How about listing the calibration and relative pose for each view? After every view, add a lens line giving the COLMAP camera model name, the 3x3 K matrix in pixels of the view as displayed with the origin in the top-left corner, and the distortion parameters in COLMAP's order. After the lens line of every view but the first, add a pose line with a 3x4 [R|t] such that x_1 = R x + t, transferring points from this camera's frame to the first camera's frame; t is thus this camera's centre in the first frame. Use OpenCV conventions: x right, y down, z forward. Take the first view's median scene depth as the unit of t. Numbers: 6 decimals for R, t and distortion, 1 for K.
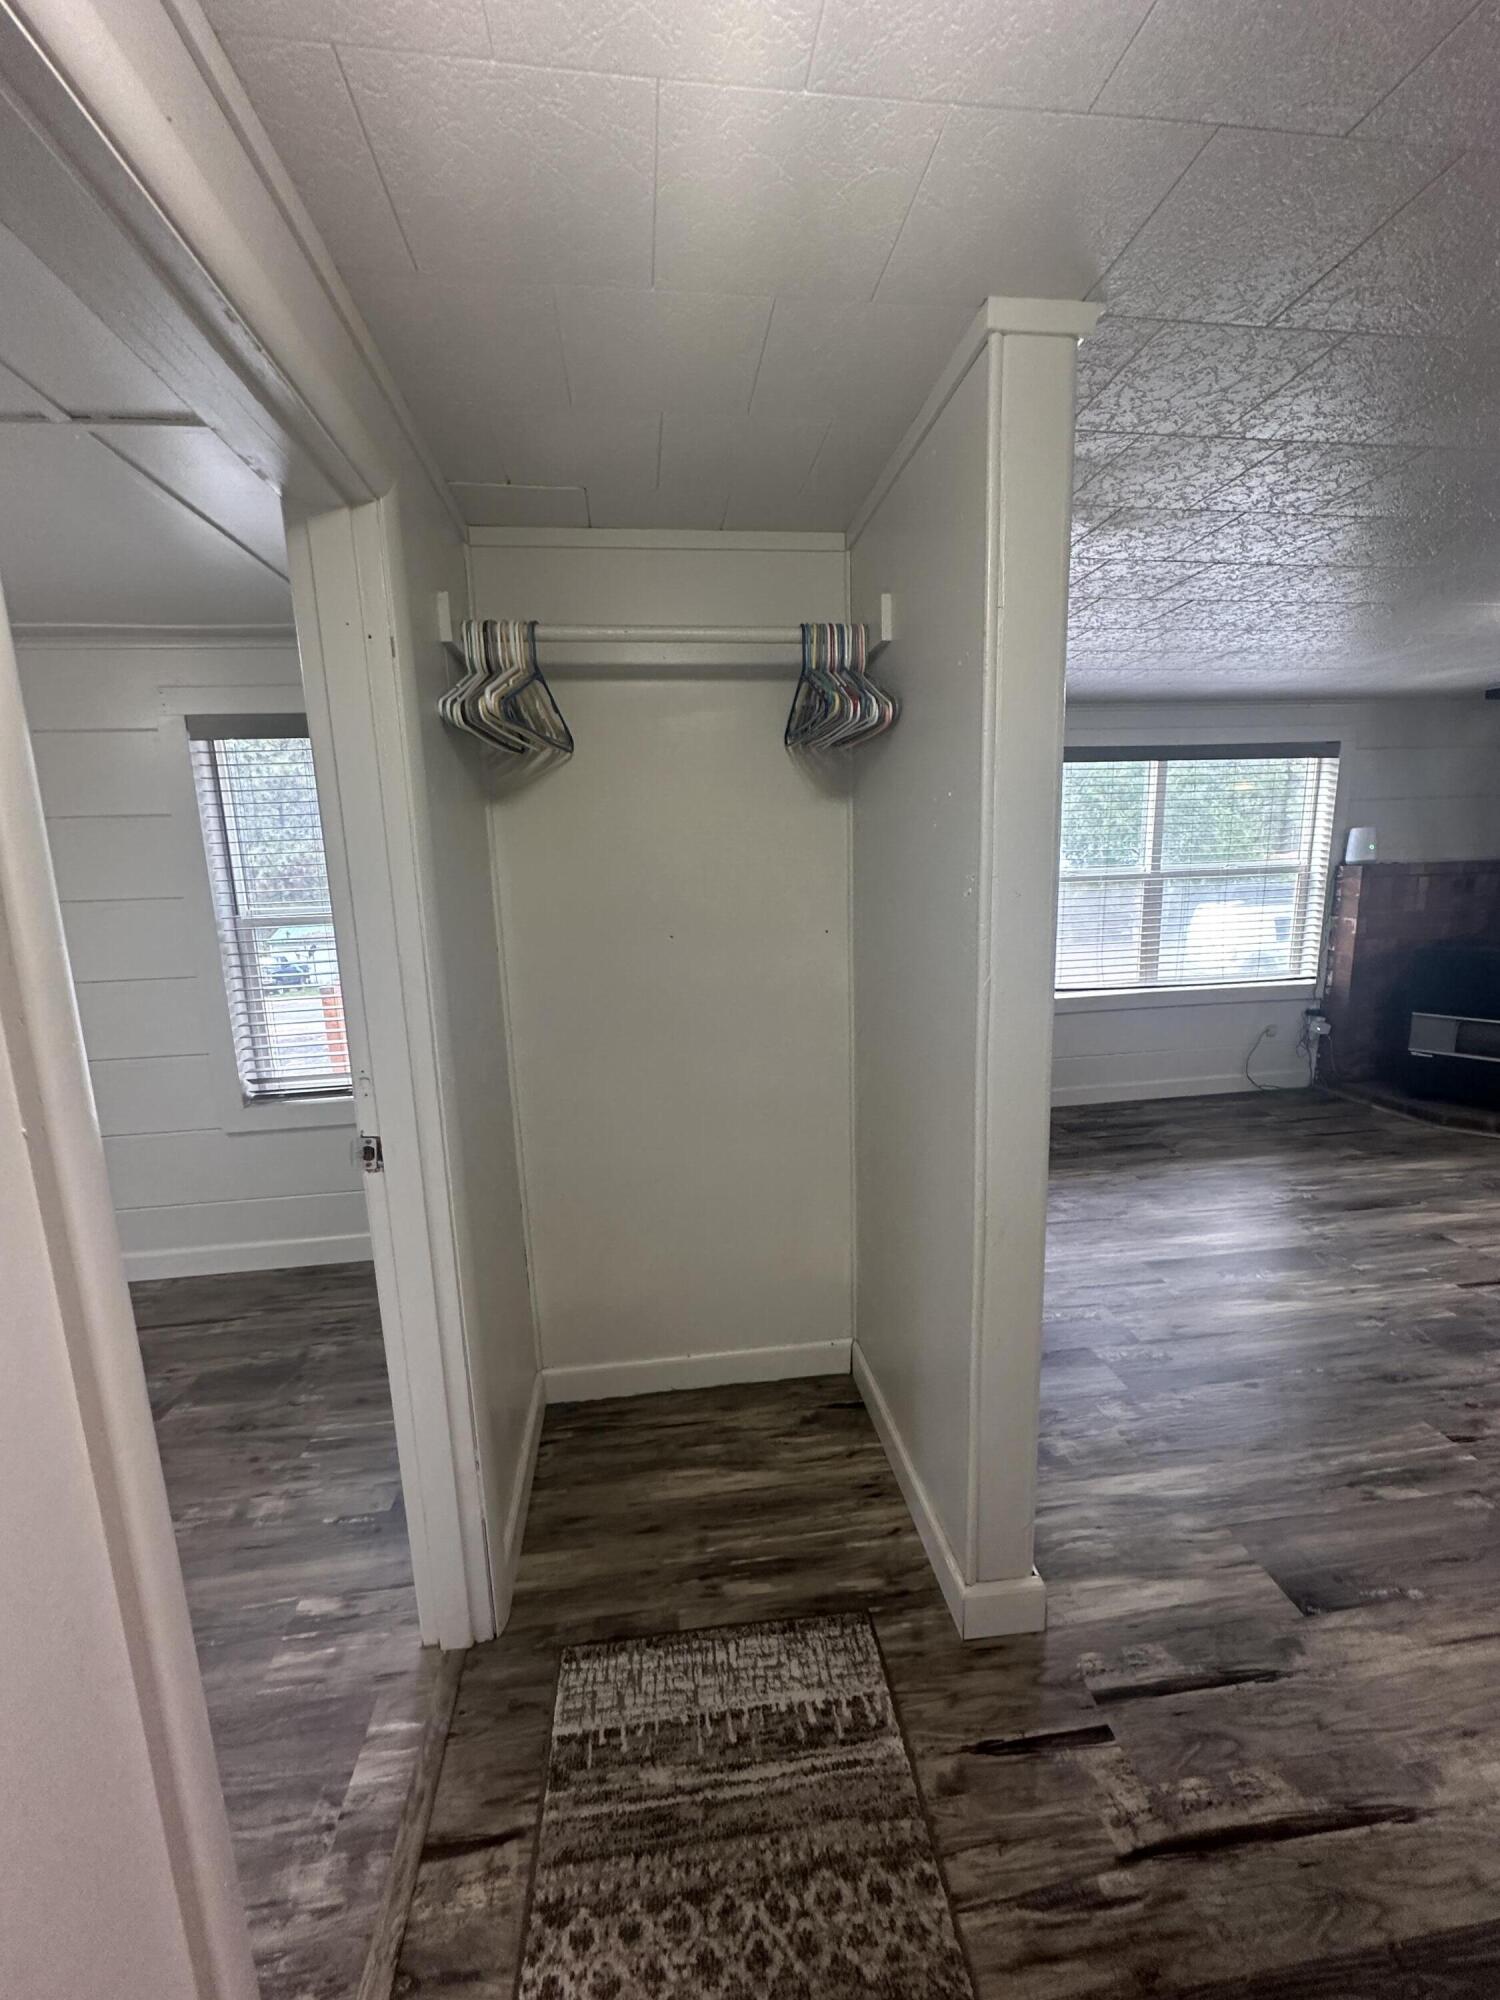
lens RADIAL K [[803.5, 0, 750.0], [0, 803.5, 1000.0], [0, 0, 1]] dist [-0.001930, -0.000207]
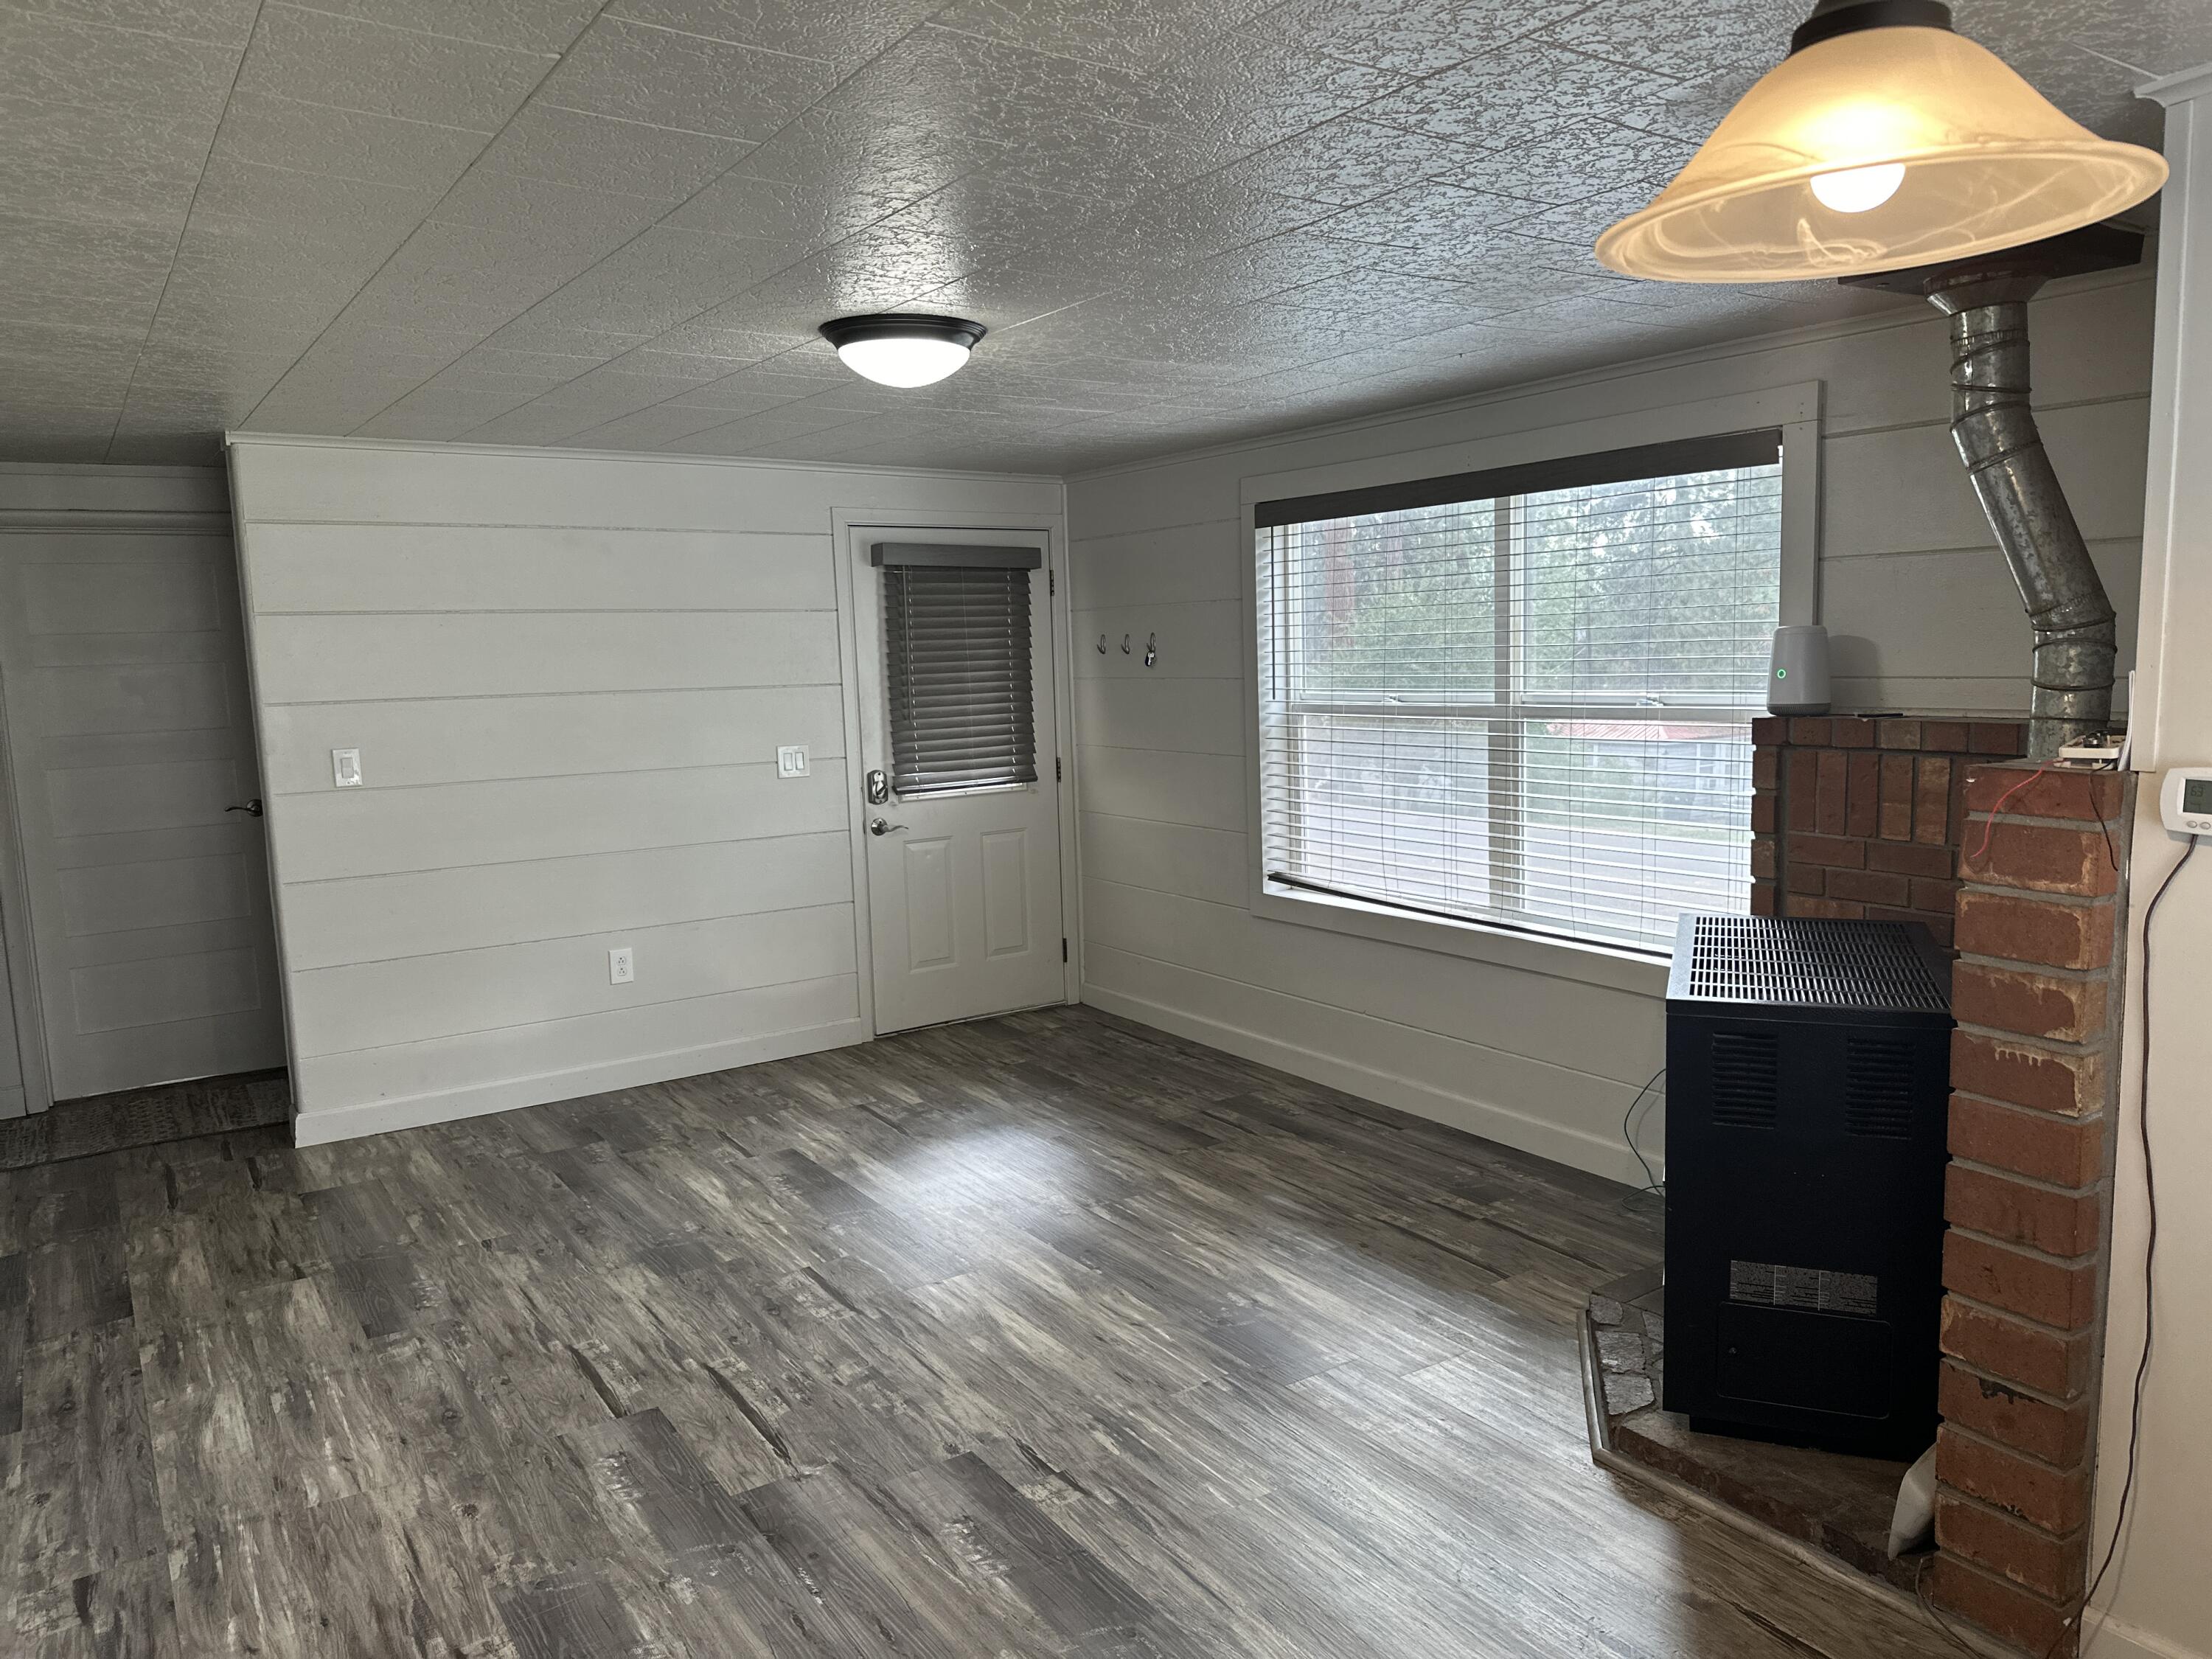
lens RADIAL K [[1557.6, 0, 1106.0], [0, 1557.6, 829.5], [0, 0, 1]] dist [0.056984, -0.000304]
pose [[0.440683, 0.128828, -0.888370, 1.463628], [-0.143151, 0.987069, 0.072130, -0.128638], [0.886175, 0.095384, 0.453426, 0.347633]]
